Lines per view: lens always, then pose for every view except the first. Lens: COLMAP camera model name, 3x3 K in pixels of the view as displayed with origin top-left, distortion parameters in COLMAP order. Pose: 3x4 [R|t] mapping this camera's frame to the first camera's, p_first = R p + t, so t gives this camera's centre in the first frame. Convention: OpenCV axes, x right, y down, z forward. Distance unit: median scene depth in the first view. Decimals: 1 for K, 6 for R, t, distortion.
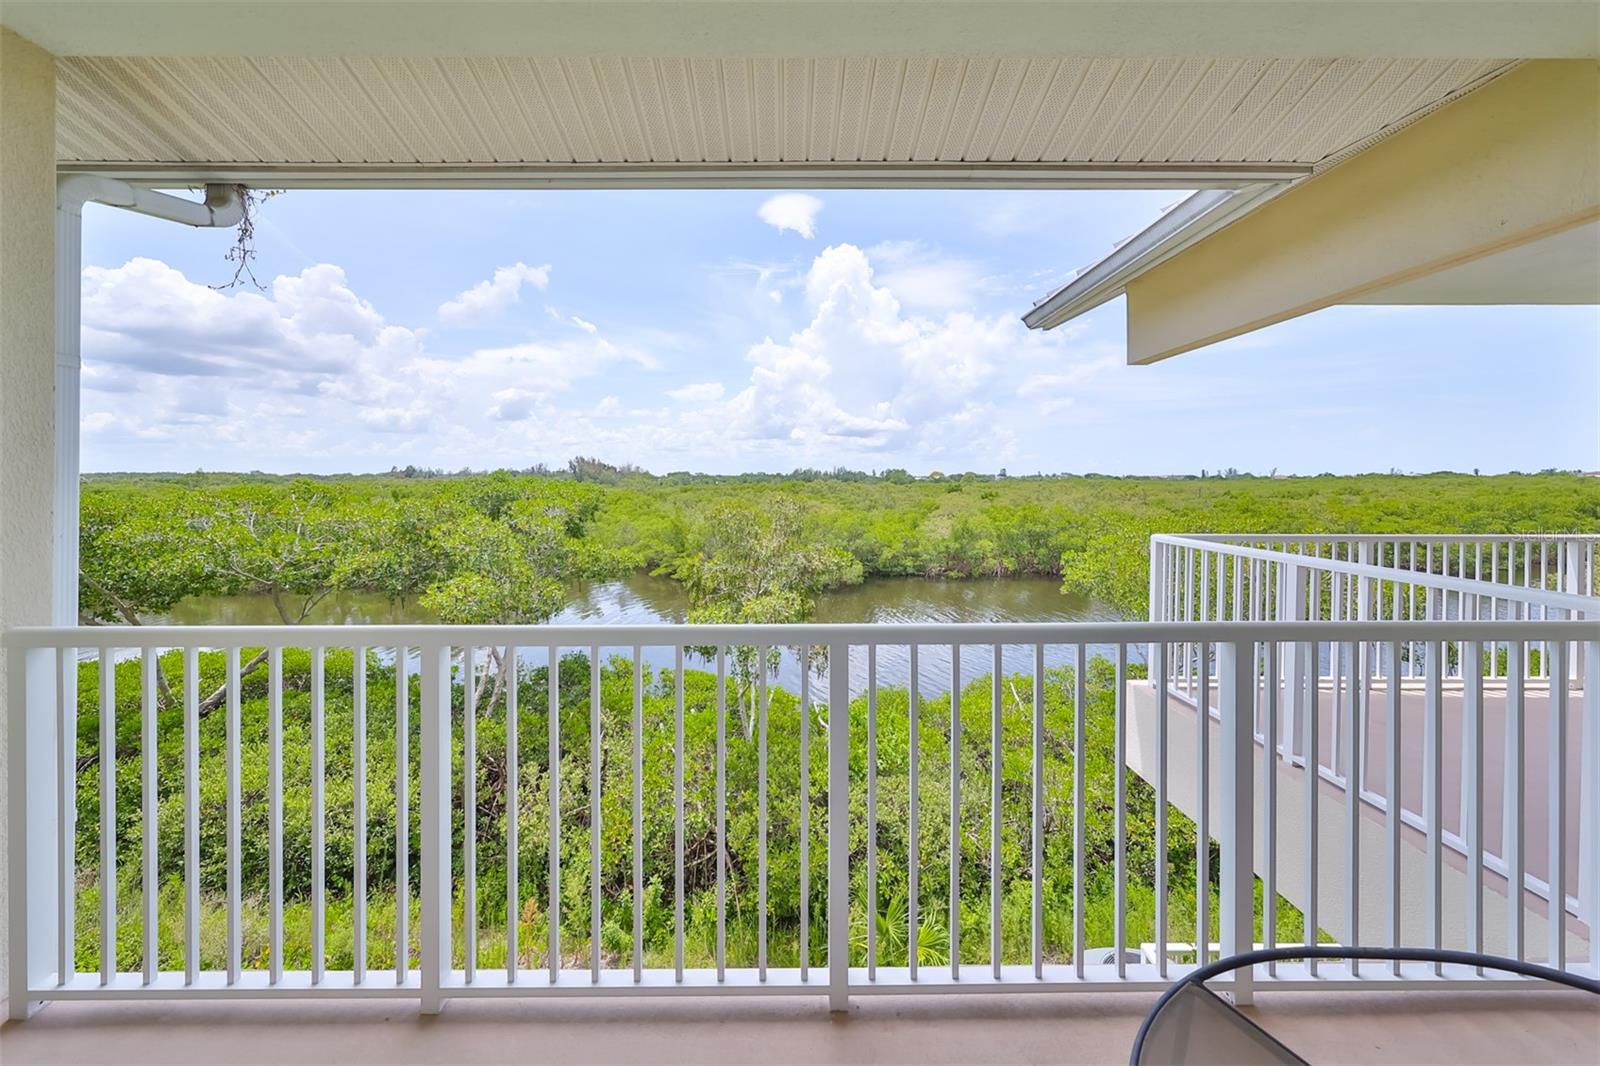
lens RADIAL K [[491.9, 0, 782.1], [0, 491.9, 480.9], [0, 0, 1]] dist [0.005488, -0.001507]
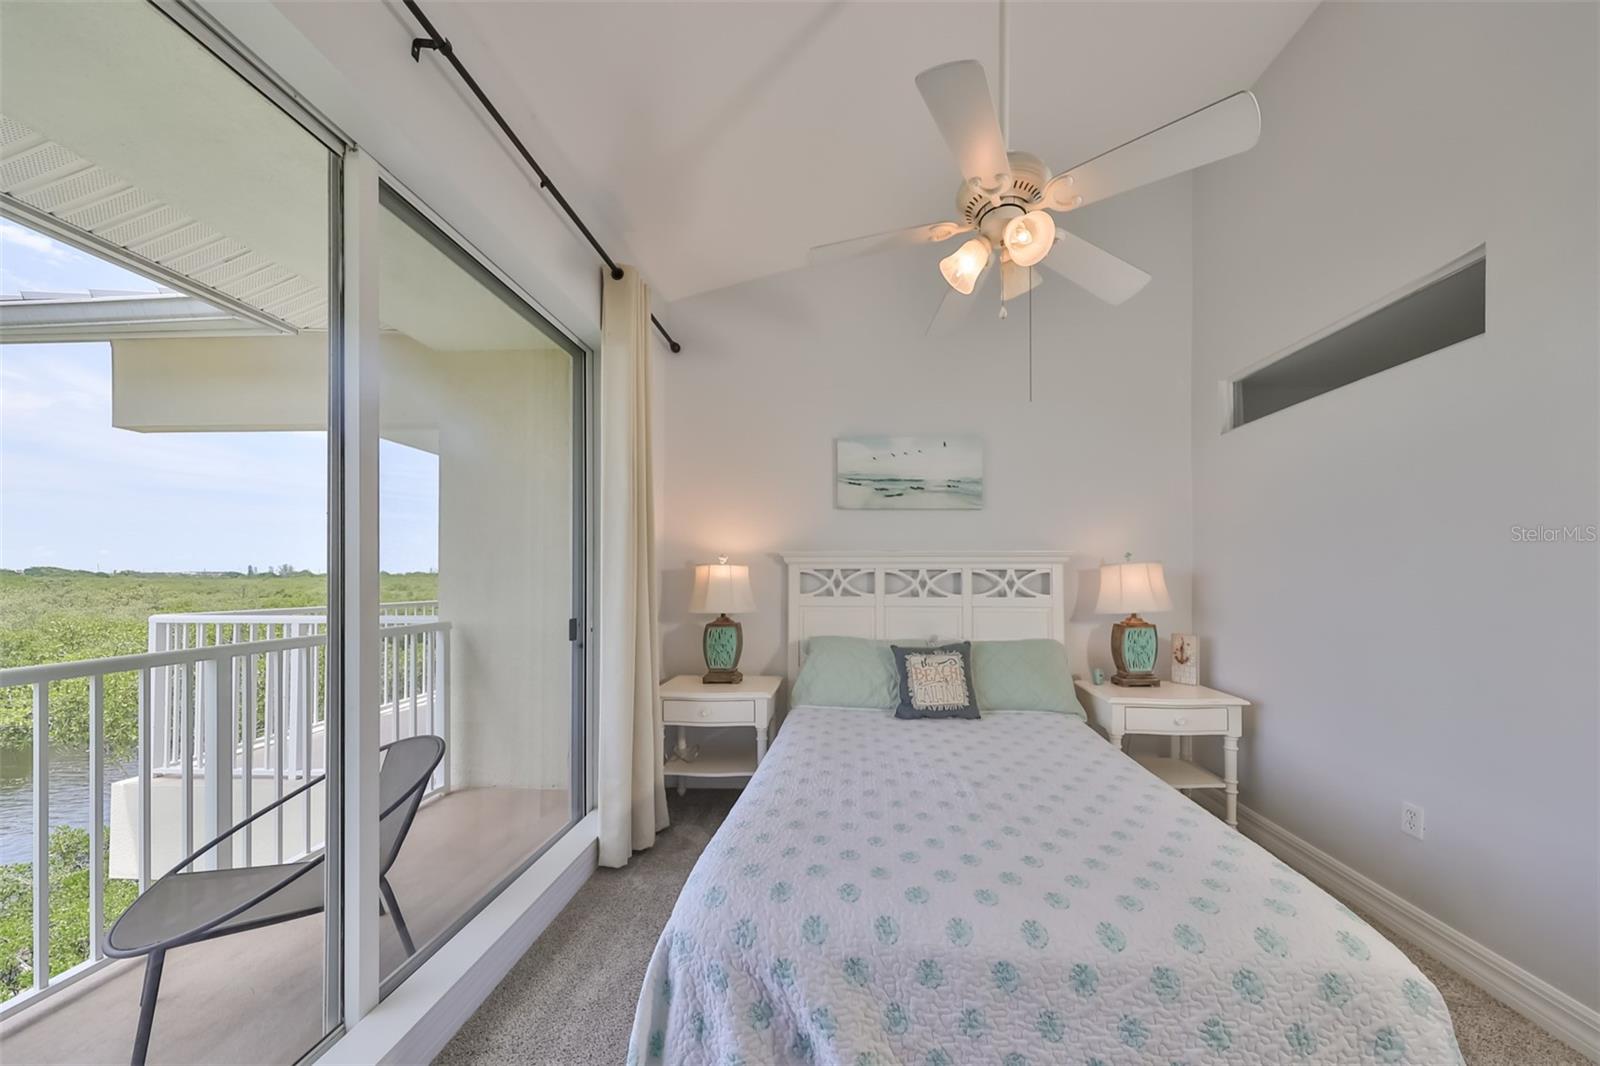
lens RADIAL K [[520.8, 0, 824.2], [0, 520.8, 575.4], [0, 0, 1]] dist [0.012990, -0.000116]
pose [[0.038723, 0.005237, 0.999236, -0.082723], [0.001870, 0.999984, -0.005314, 0.017064], [-0.999248, 0.002074, 0.038712, -0.124936]]
